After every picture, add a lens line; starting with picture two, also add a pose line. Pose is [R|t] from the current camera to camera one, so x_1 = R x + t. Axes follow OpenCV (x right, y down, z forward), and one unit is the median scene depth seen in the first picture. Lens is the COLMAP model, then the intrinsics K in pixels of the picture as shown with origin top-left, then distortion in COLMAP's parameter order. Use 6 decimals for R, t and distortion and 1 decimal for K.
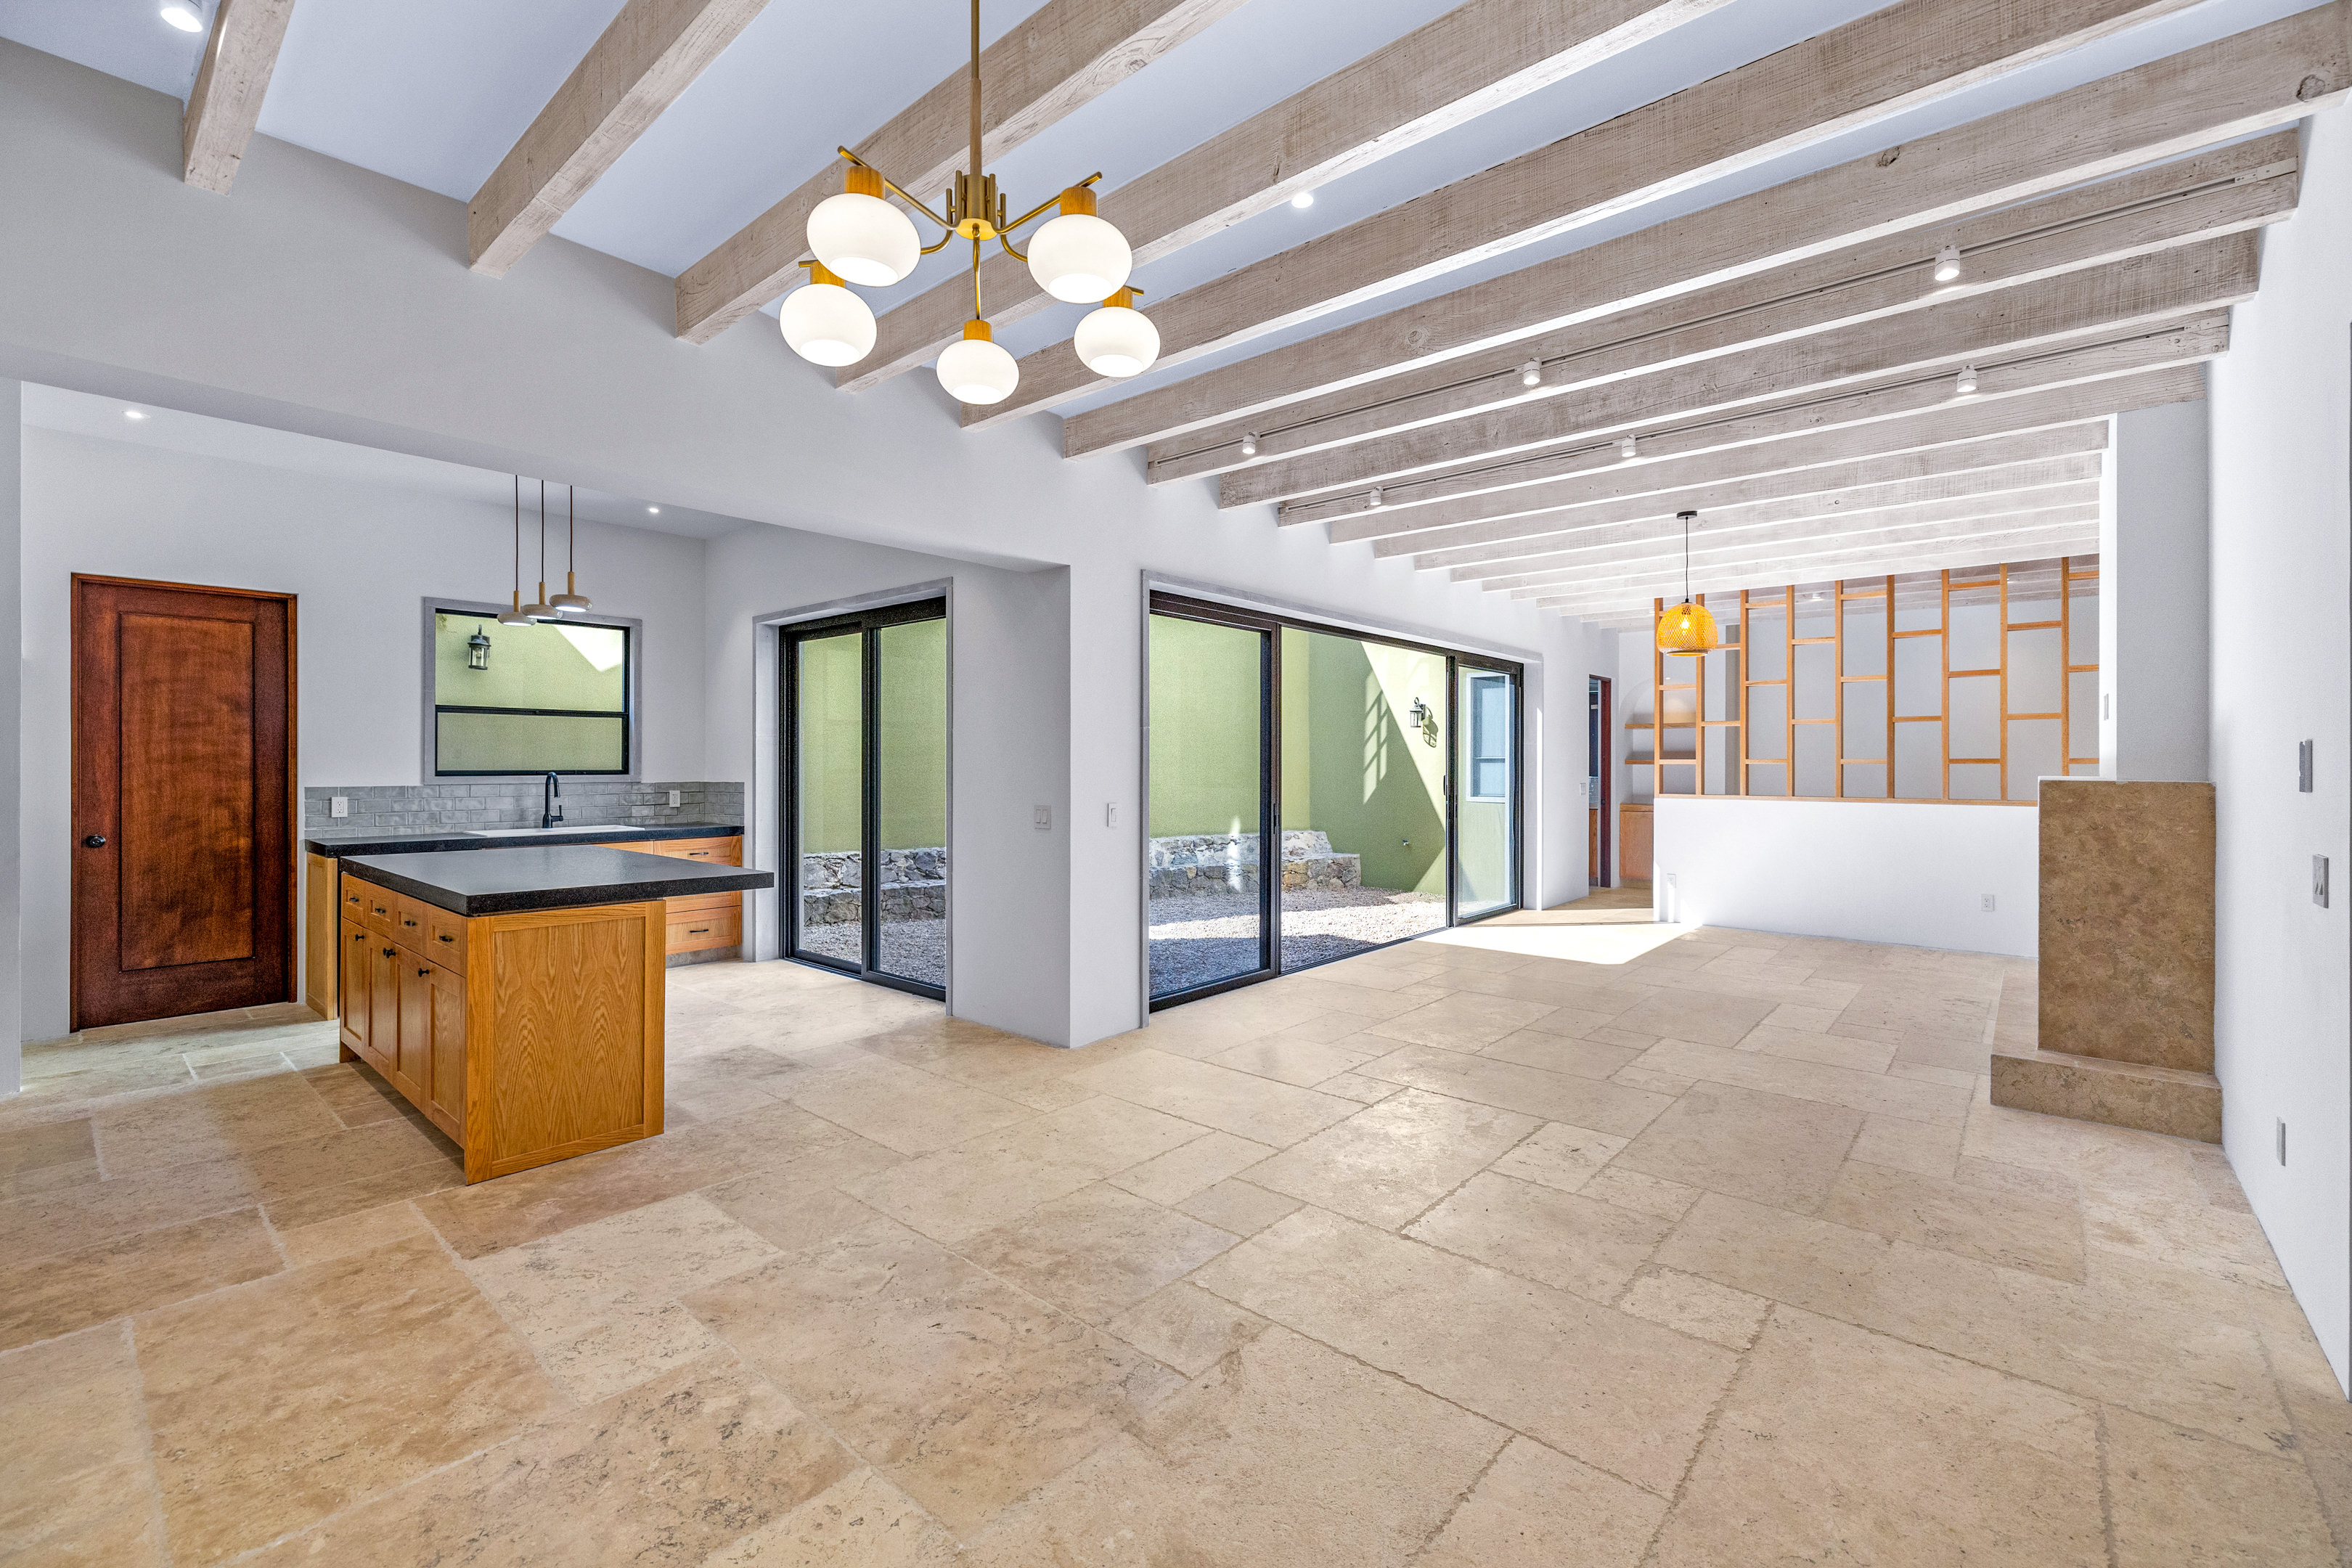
lens RADIAL K [[997.6, 0, 1178.0], [0, 997.6, 766.4], [0, 0, 1]] dist [0.001808, 0.000437]
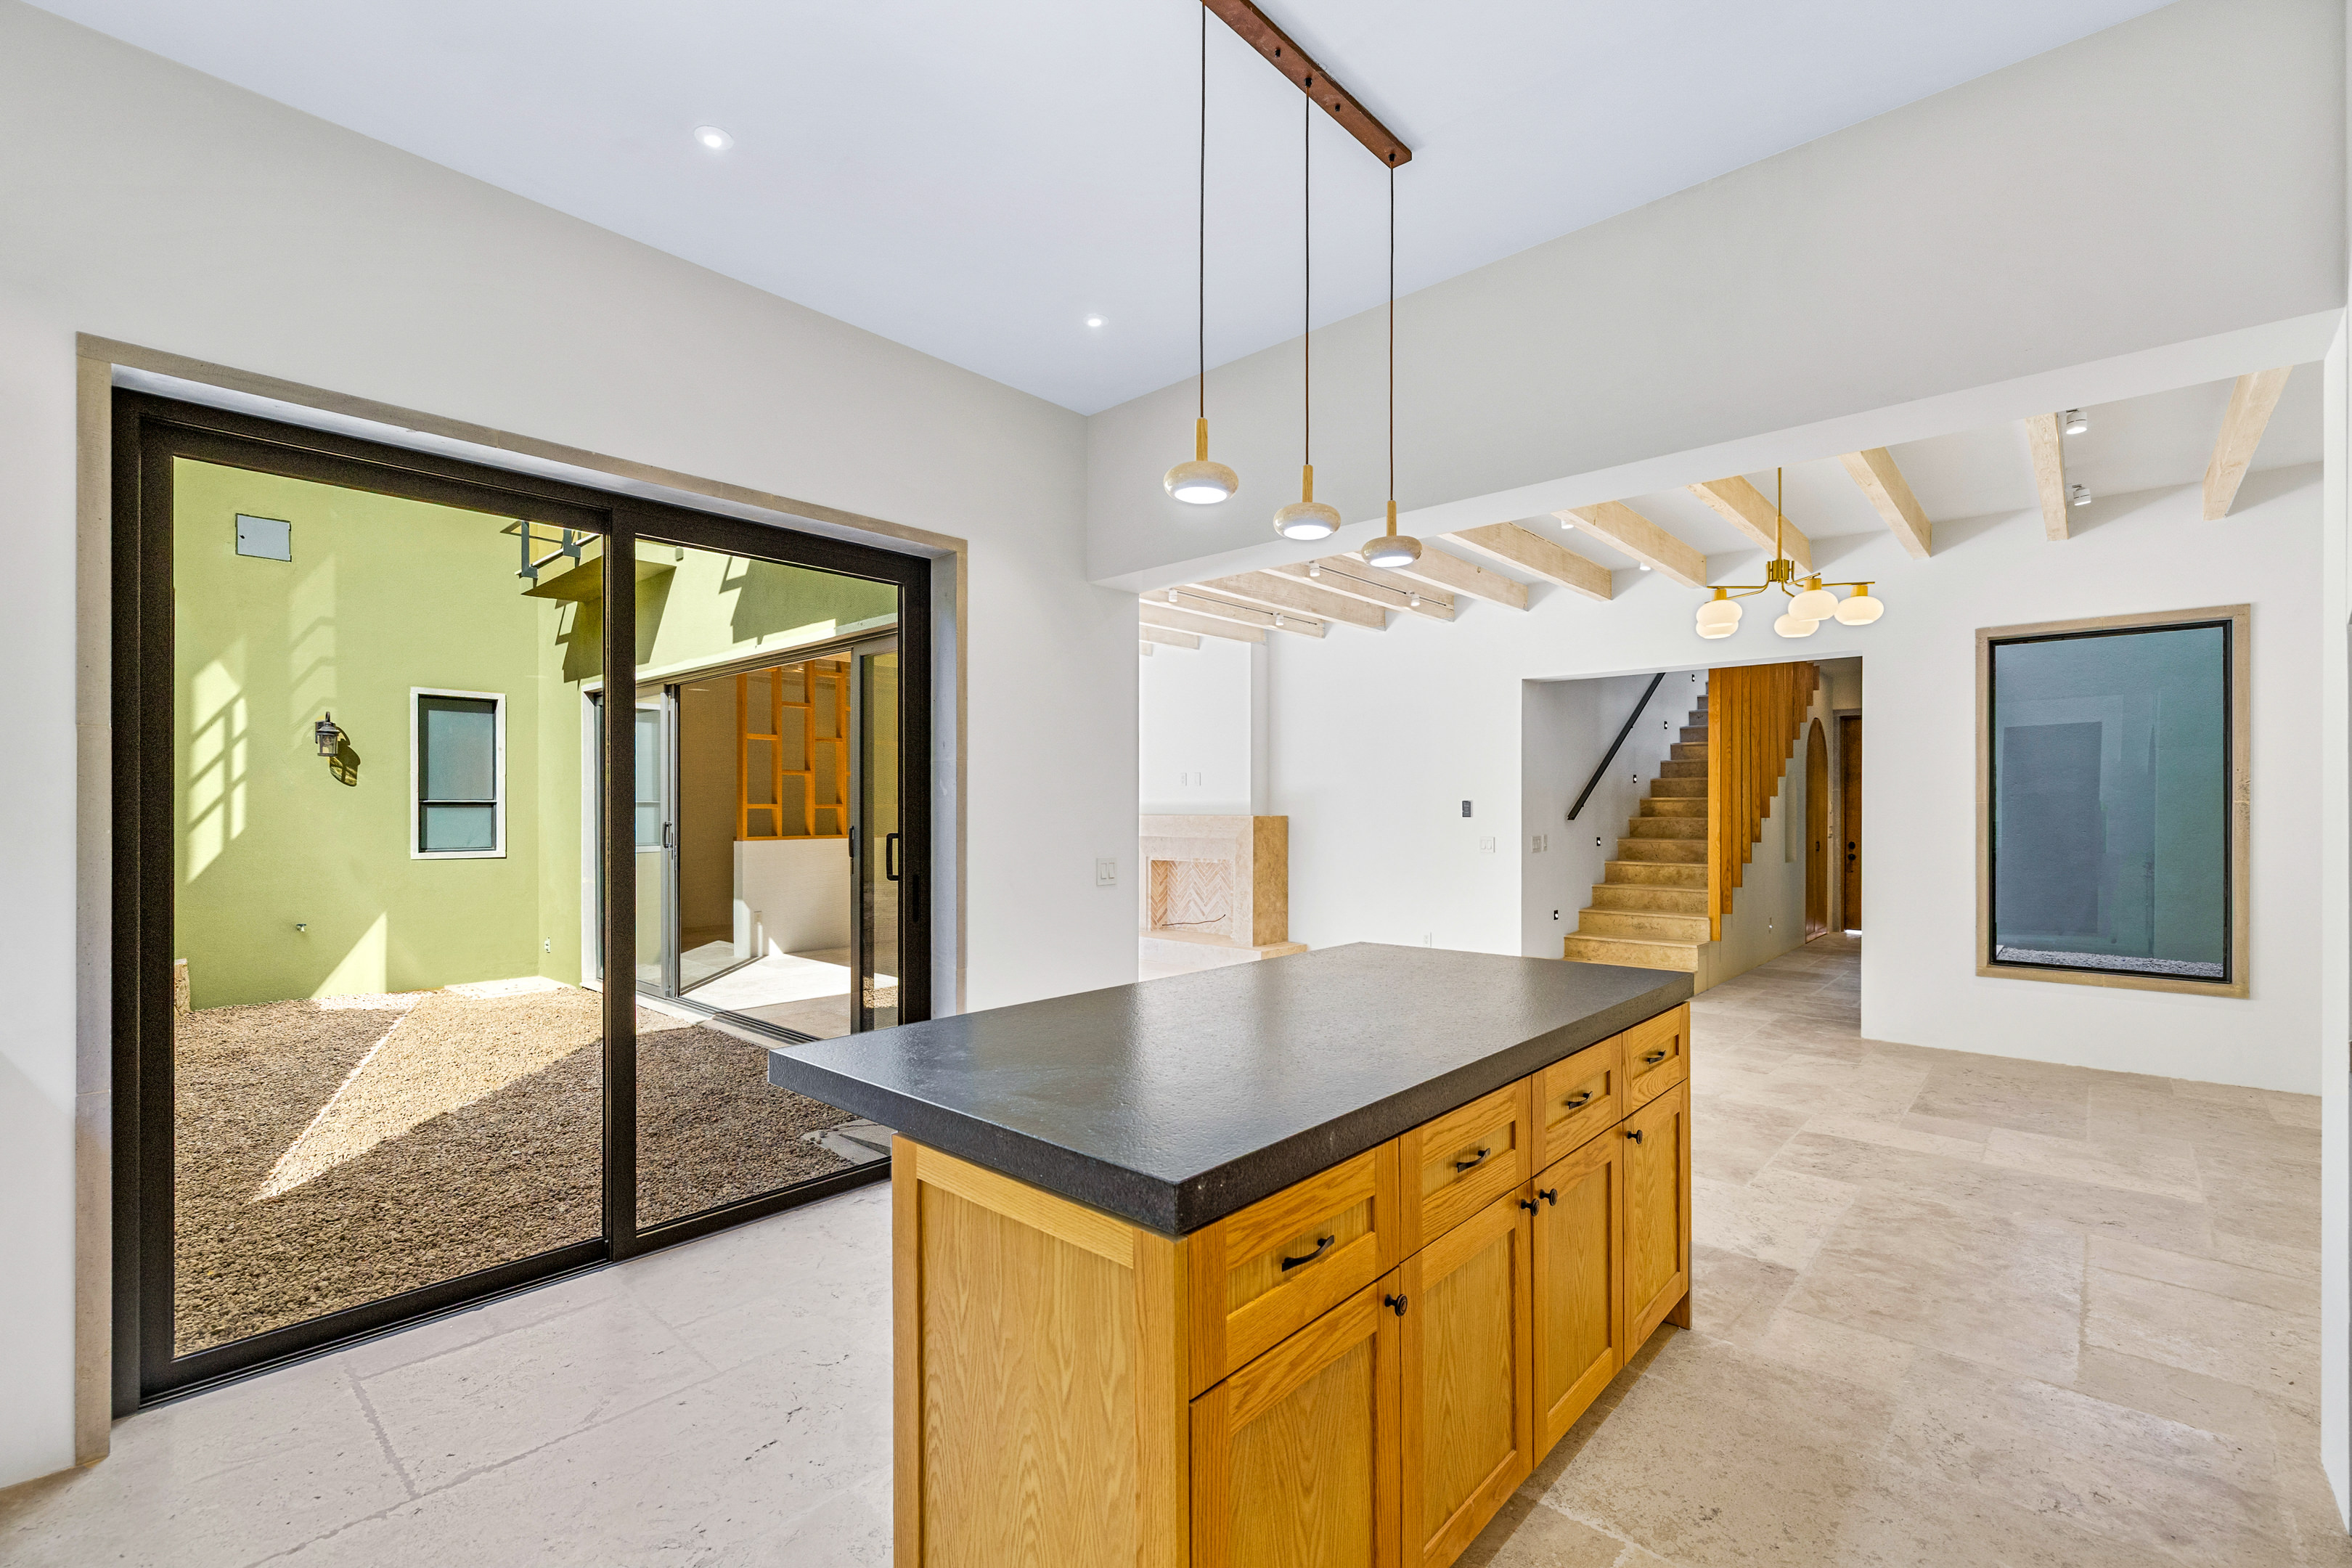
lens RADIAL K [[997.6, 0, 1200.4], [0, 997.6, 800.9], [0, 0, 1]] dist [0.001808, 0.000437]
pose [[0.018614, 0.002988, 0.999822, -1.986975], [0.007942, 0.999964, -0.003137, -0.017633], [-0.999795, 0.007999, 0.018589, 1.785188]]
